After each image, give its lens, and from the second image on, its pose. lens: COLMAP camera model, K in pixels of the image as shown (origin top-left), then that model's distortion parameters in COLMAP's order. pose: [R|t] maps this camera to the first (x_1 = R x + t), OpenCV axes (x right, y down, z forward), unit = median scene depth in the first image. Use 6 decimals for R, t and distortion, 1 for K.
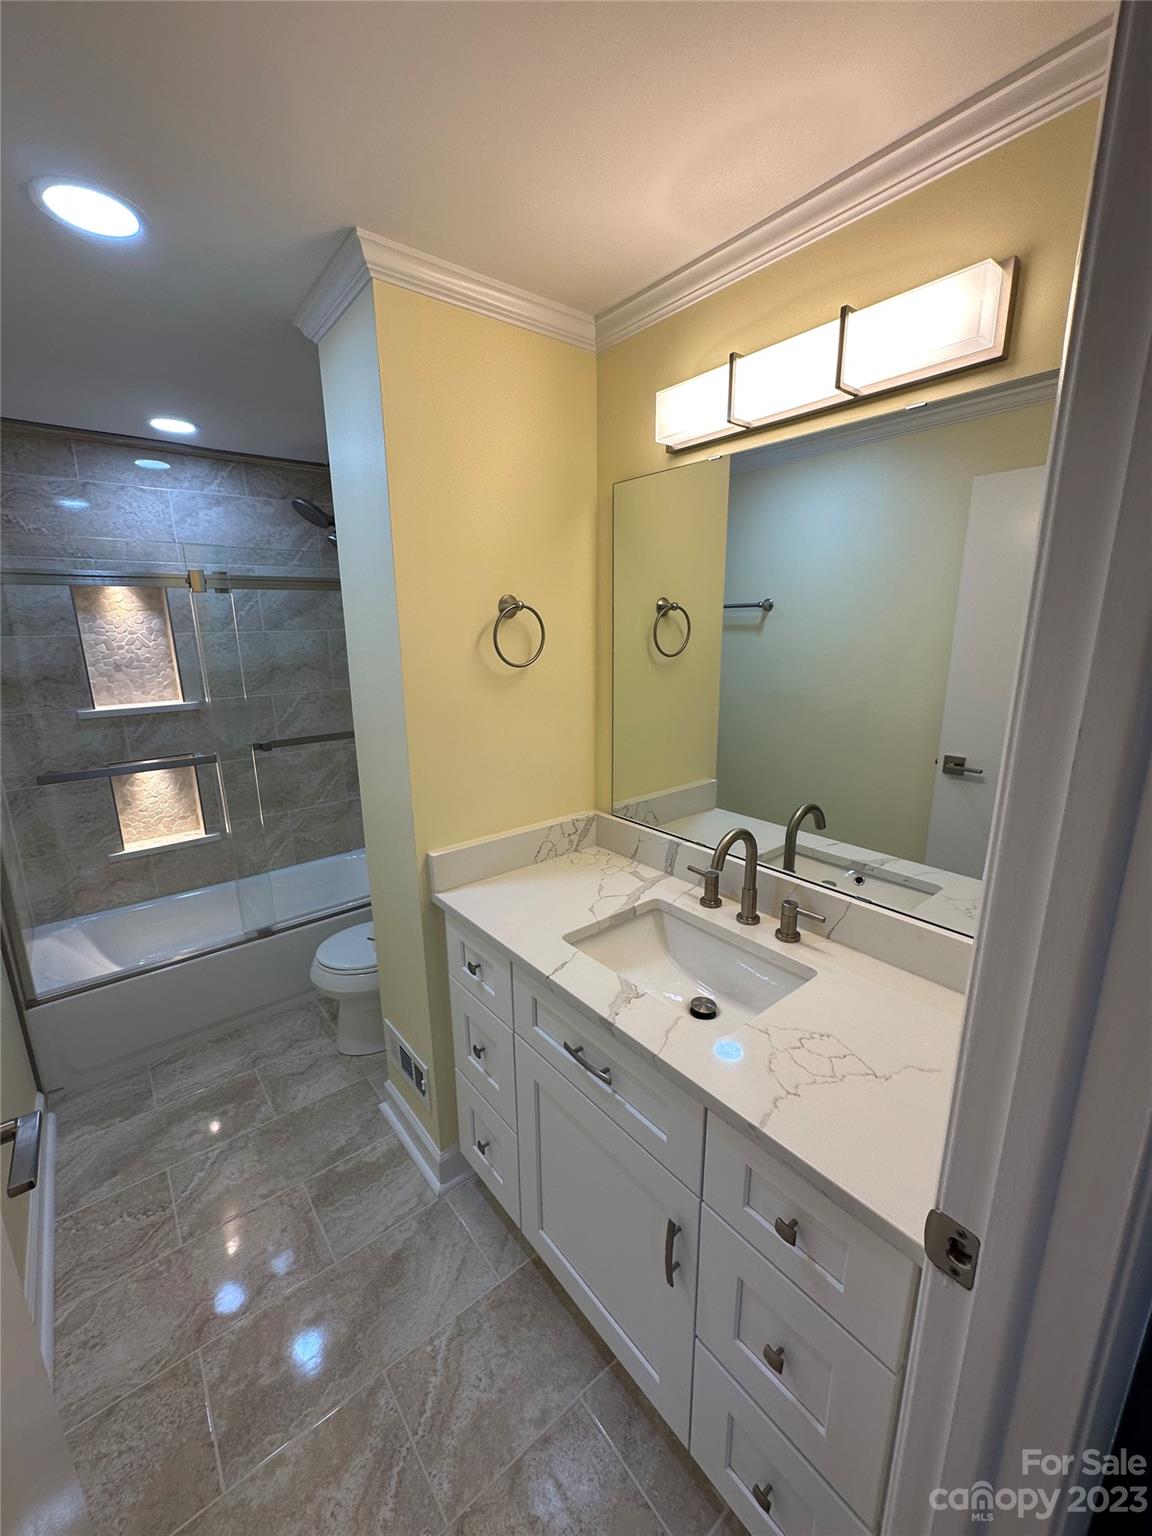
lens RADIAL K [[612.5, 0, 574.6], [0, 612.5, 768.8], [0, 0, 1]] dist [-0.003578, 0.000668]
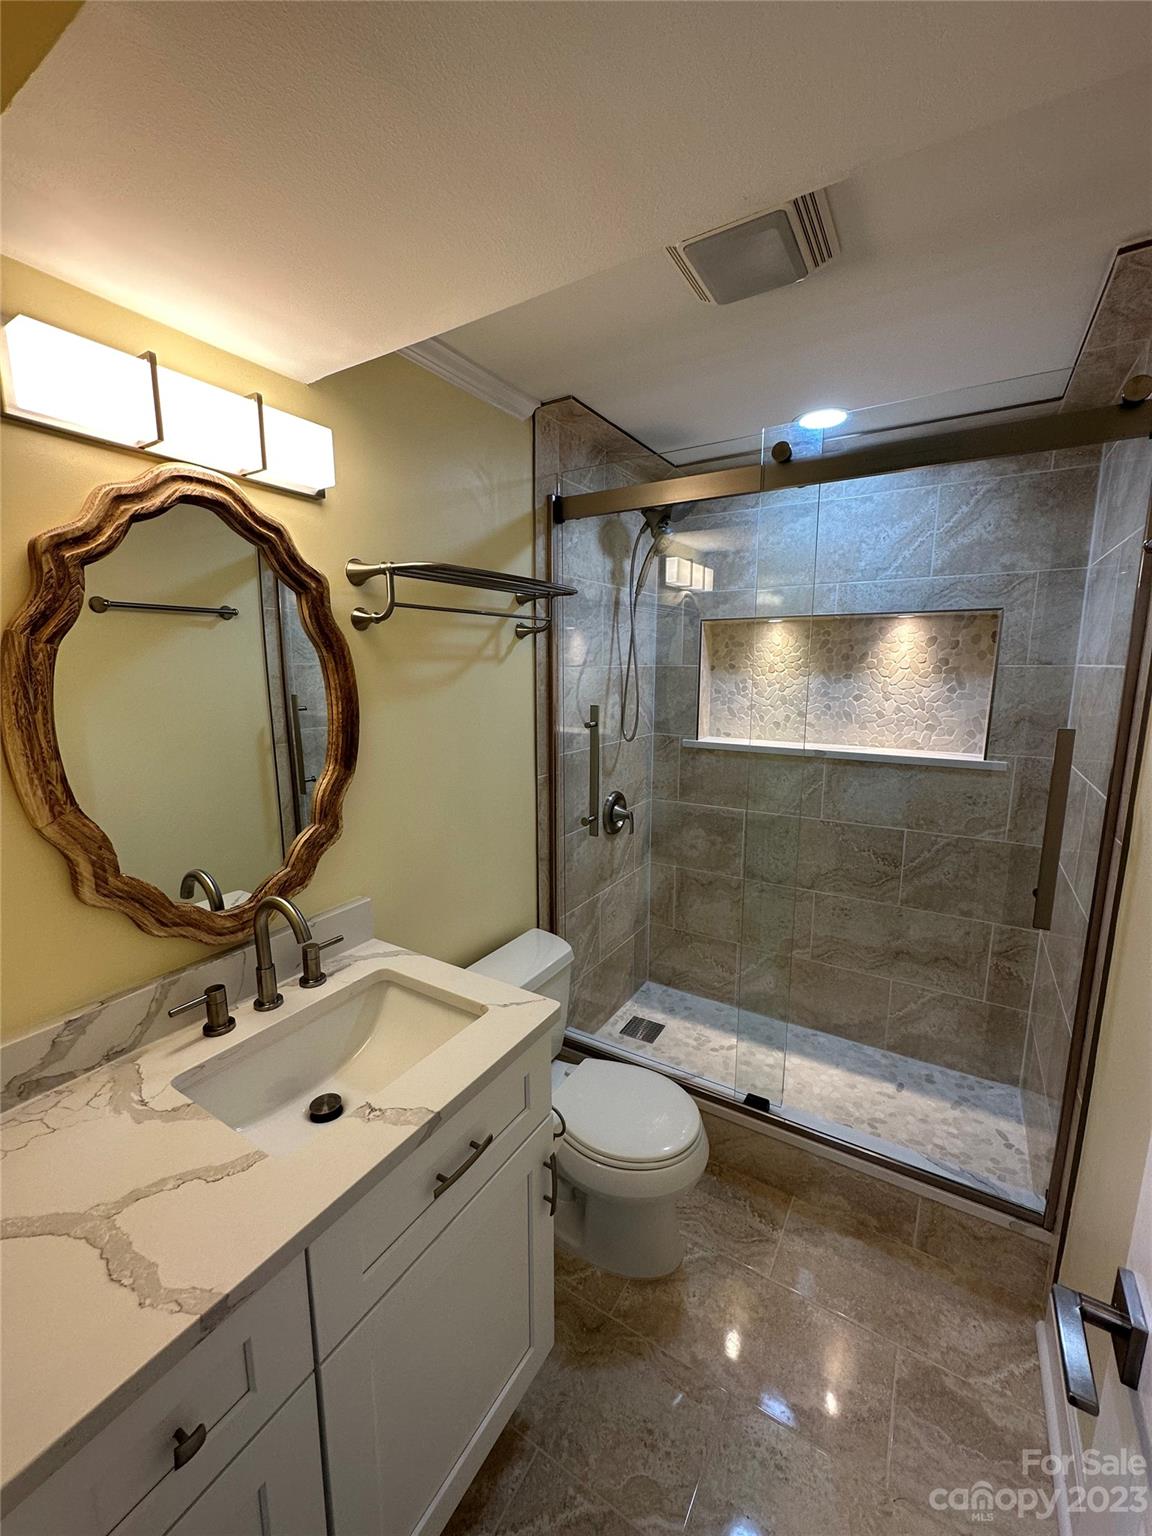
lens RADIAL K [[612.5, 0, 574.6], [0, 612.5, 768.8], [0, 0, 1]] dist [-0.003578, 0.000668]
pose [[-0.329467, -0.146847, 0.932678, -0.373112], [0.224650, 0.947269, 0.228502, -0.099099], [-0.917052, 0.284810, -0.279105, 0.476790]]
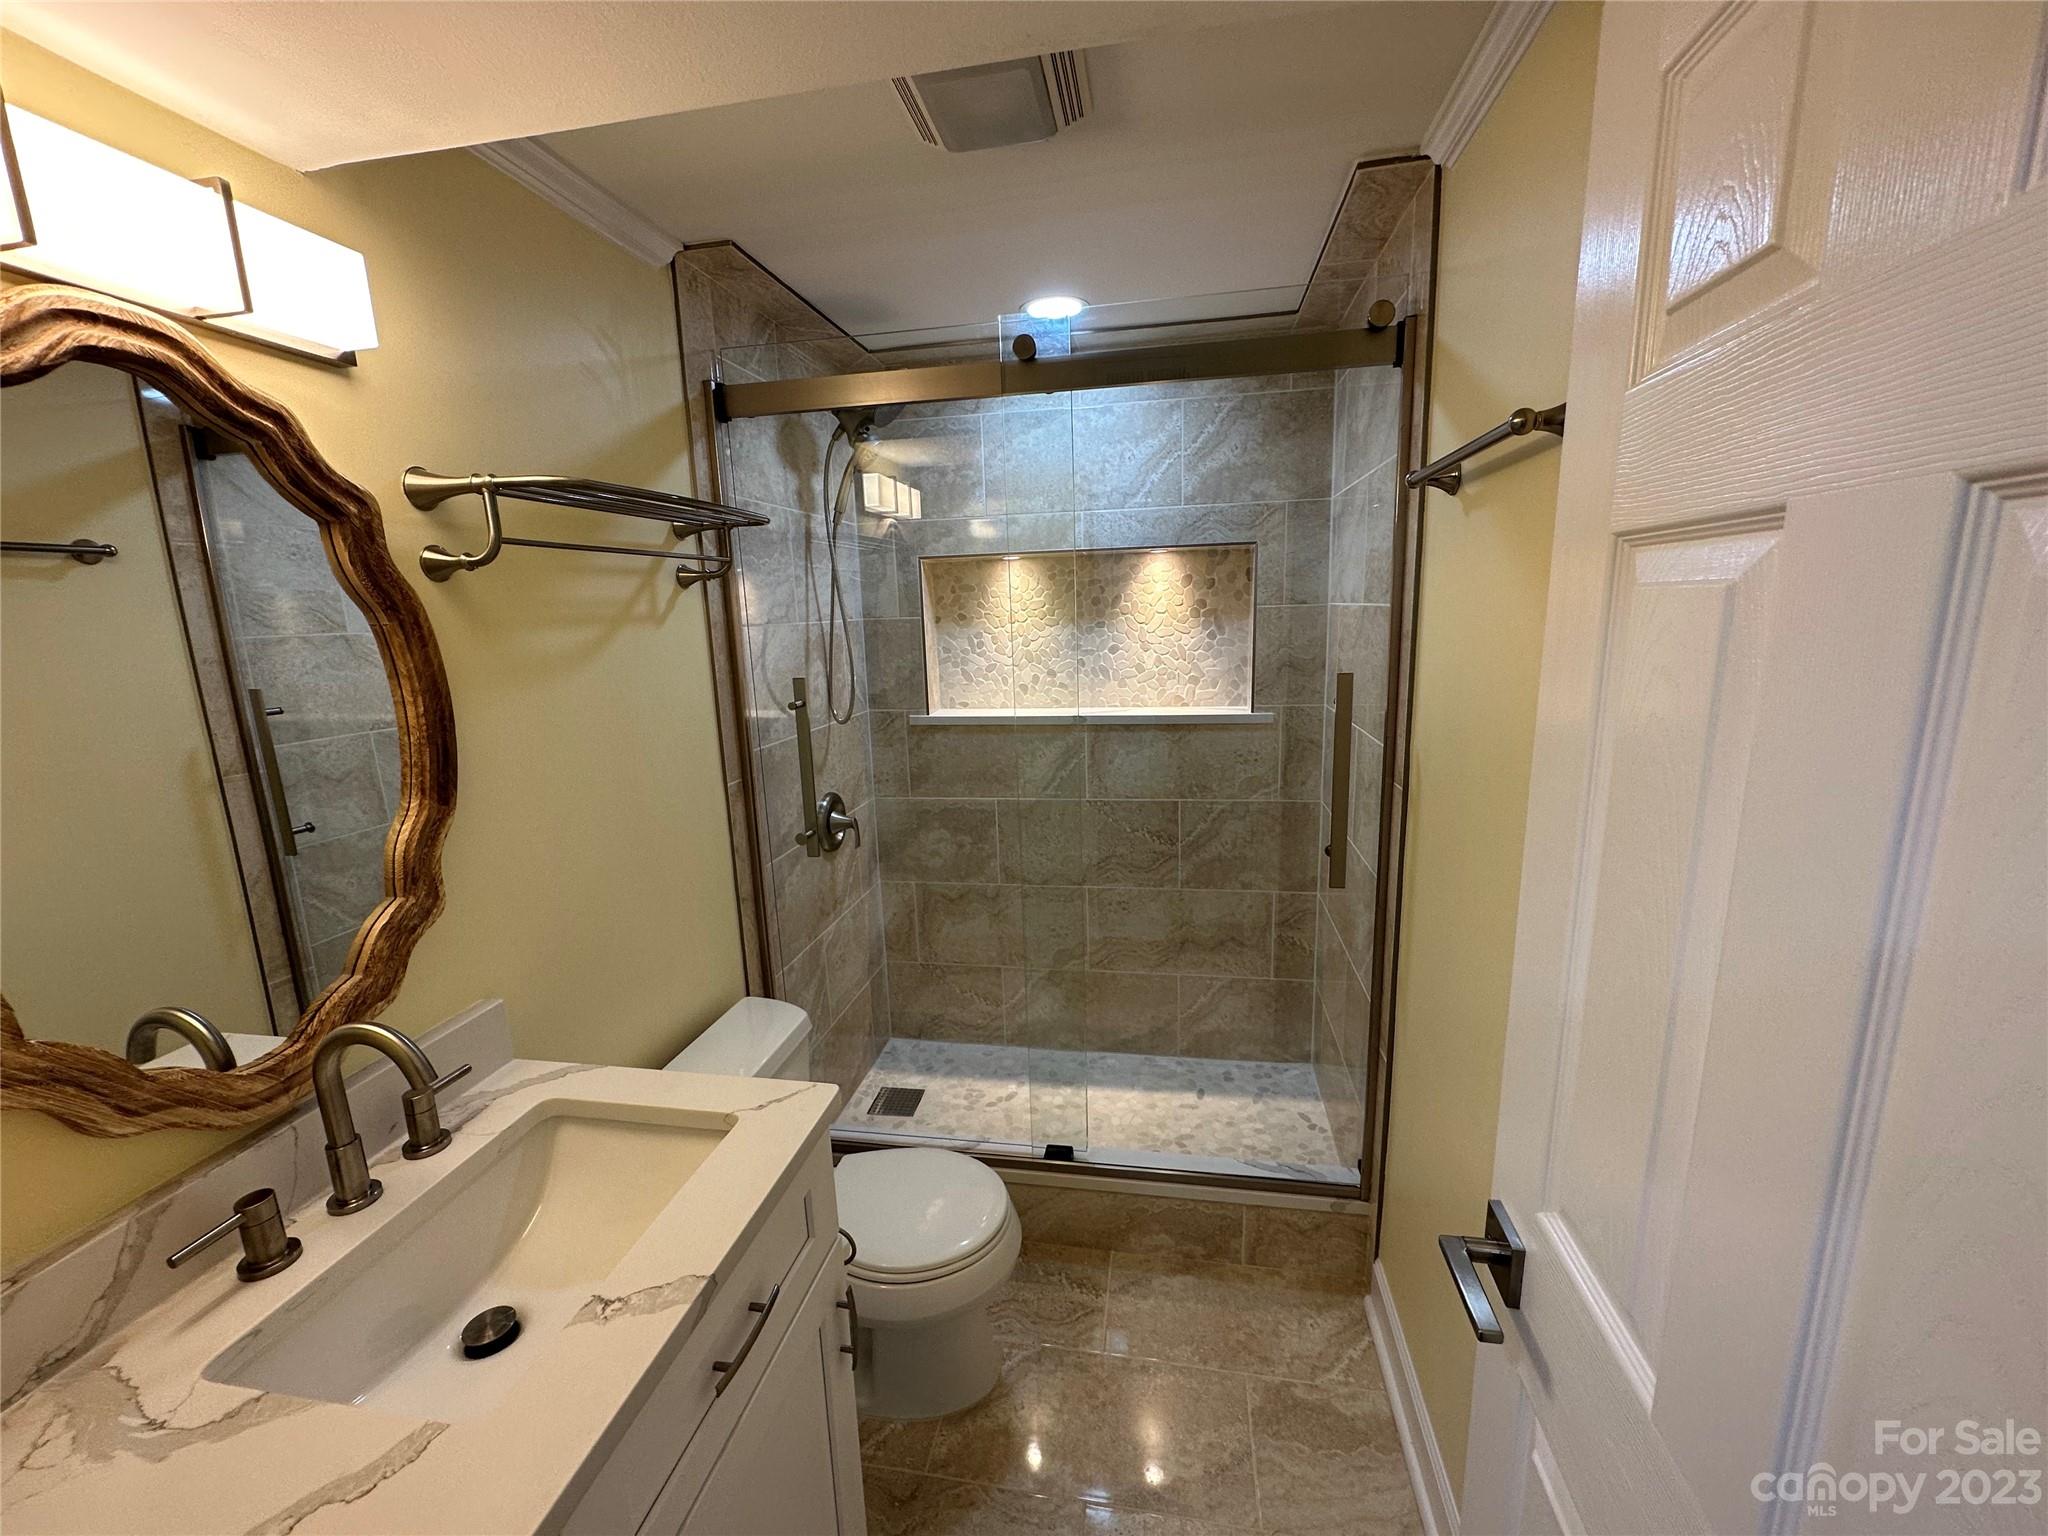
lens RADIAL K [[816.7, 0, 1024.8], [0, 816.7, 769.8], [0, 0, 1]] dist [-0.003578, 0.000668]
pose [[-0.652411, -0.114388, 0.749183, -0.349058], [0.215597, 0.919686, 0.328170, -0.118836], [-0.726552, 0.375623, -0.575352, 0.535071]]
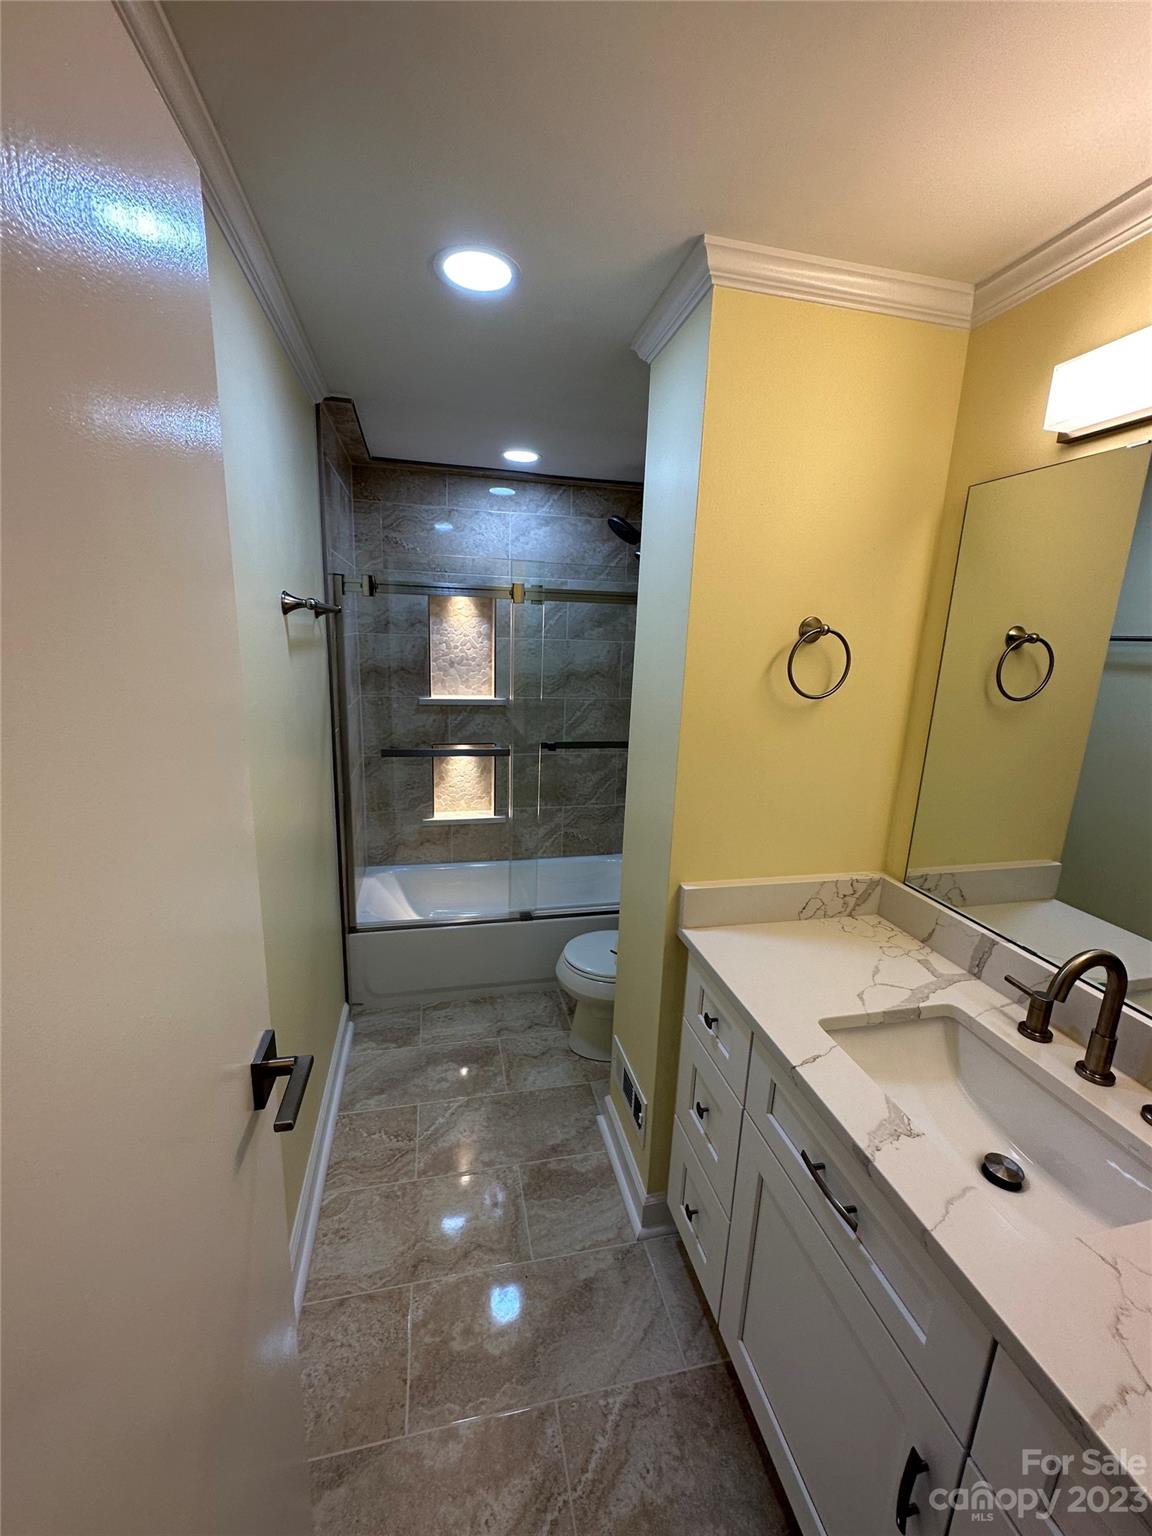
lens RADIAL K [[612.5, 0, 574.6], [0, 612.5, 768.8], [0, 0, 1]] dist [-0.003578, 0.000668]
pose [[0.896152, 0.139892, -0.421120, -0.009170], [-0.148275, 0.988861, 0.012958, -0.019007], [0.418242, 0.050830, 0.906912, 0.043684]]
